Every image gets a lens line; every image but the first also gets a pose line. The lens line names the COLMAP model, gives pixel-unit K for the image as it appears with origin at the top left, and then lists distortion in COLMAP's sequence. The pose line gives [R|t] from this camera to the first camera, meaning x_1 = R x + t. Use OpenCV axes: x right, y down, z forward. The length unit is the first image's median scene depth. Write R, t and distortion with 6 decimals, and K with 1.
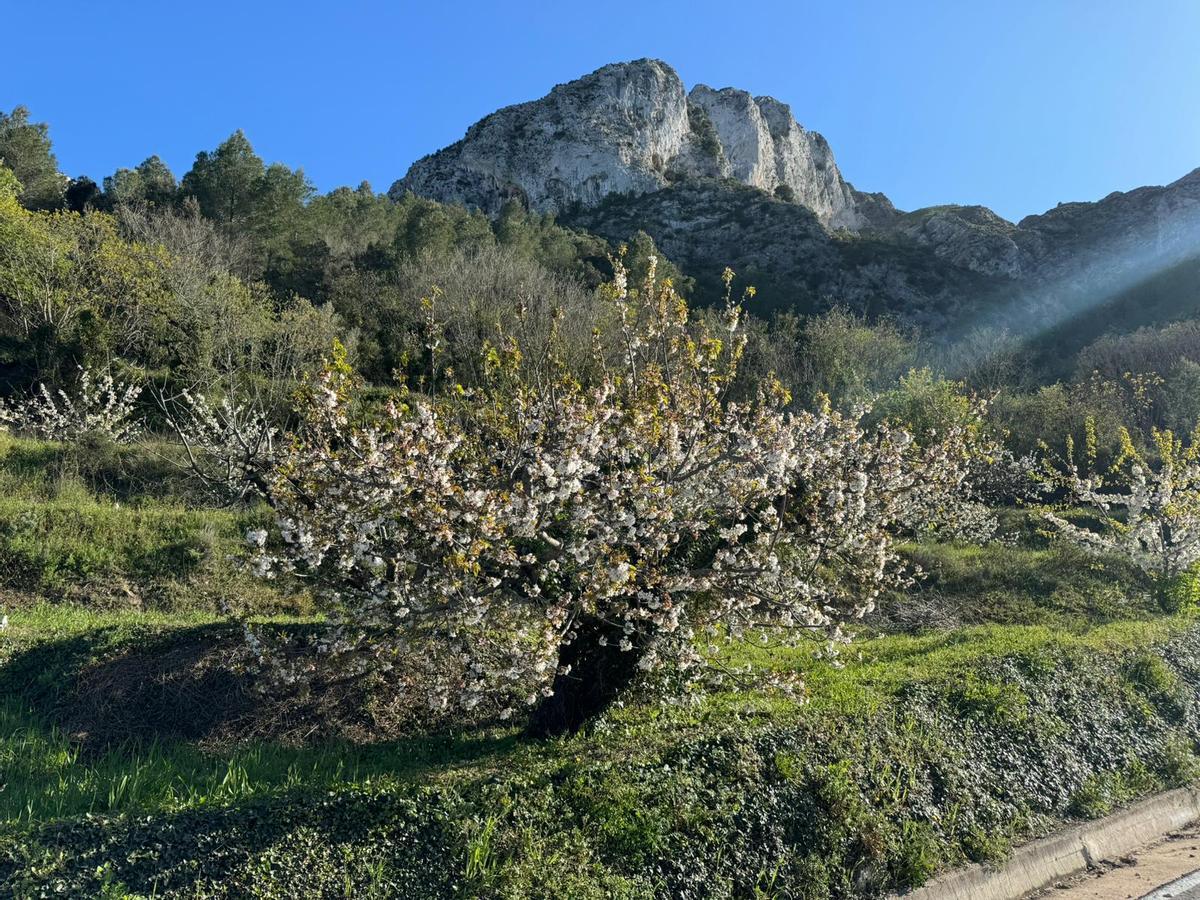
lens RADIAL K [[1175.9, 0, 598.5], [0, 1175.9, 451.1], [0, 0, 1]] dist [0.003945, 0.000000]
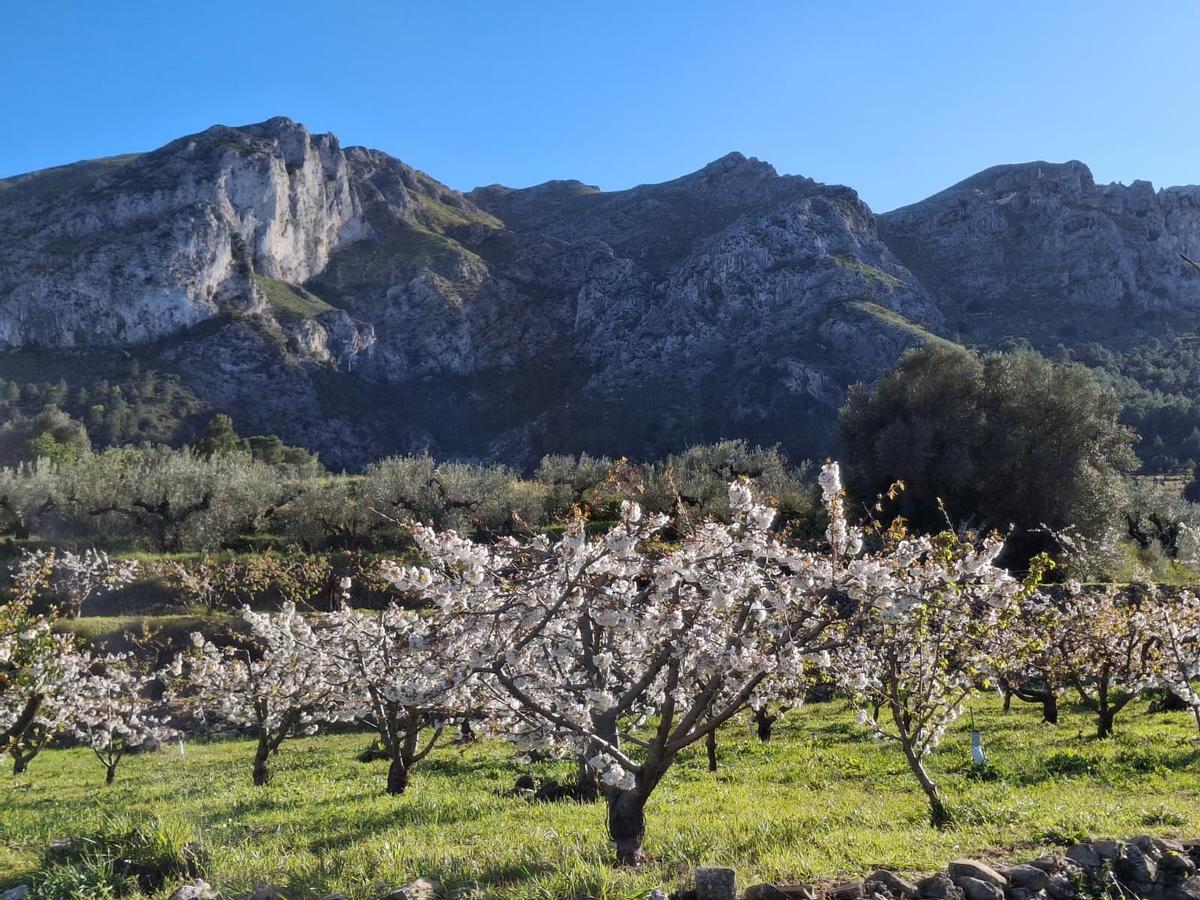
lens RADIAL K [[1175.9, 0, 598.5], [0, 1175.9, 448.3], [0, 0, 1]] dist [0.003945, 0.000000]
pose [[0.908649, 0.068028, 0.411982, -0.103425], [-0.073791, 0.997272, -0.001924, -0.079588], [-0.410989, -0.028652, 0.911190, -0.570205]]
